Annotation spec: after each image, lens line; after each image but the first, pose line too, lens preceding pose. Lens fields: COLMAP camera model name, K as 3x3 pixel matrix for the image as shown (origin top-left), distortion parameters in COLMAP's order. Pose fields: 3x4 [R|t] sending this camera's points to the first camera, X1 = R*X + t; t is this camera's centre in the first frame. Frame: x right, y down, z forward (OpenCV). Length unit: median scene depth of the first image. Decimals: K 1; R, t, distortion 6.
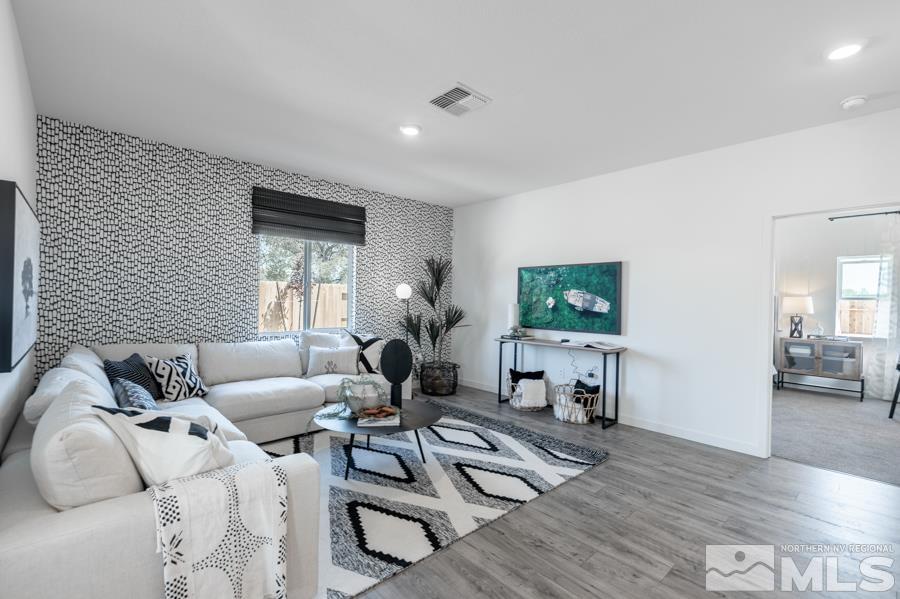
lens RADIAL K [[407.7, 0, 452.6], [0, 407.7, 300.4], [0, 0, 1]] dist [-0.003347, -0.000464]
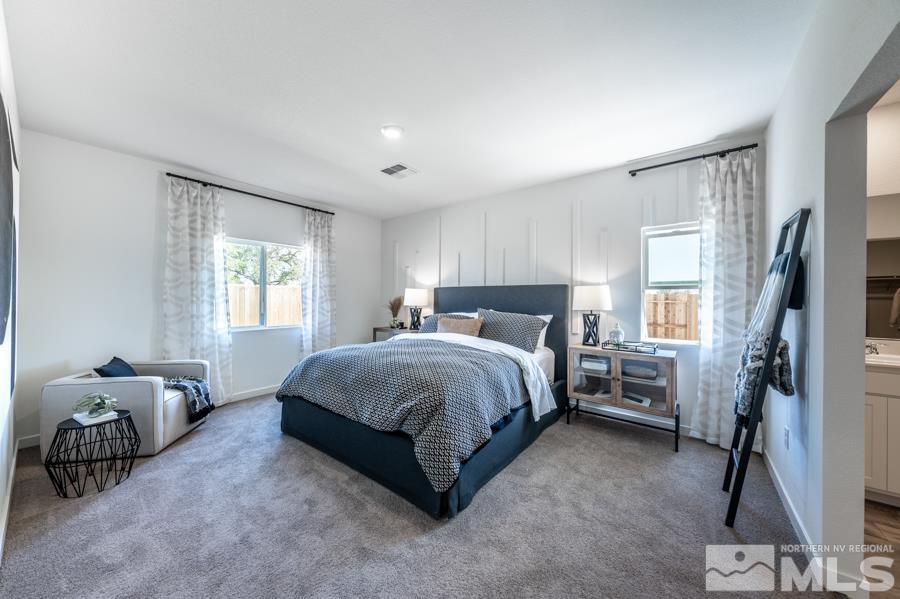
lens RADIAL K [[312.2, 0, 446.5], [0, 312.2, 296.8], [0, 0, 1]] dist [-0.000185, -0.000067]
pose [[0.987618, -0.013323, 0.156313, 0.543676], [0.013876, 0.999901, -0.002447, 0.007764], [-0.156265, 0.004586, 0.987705, 0.537493]]
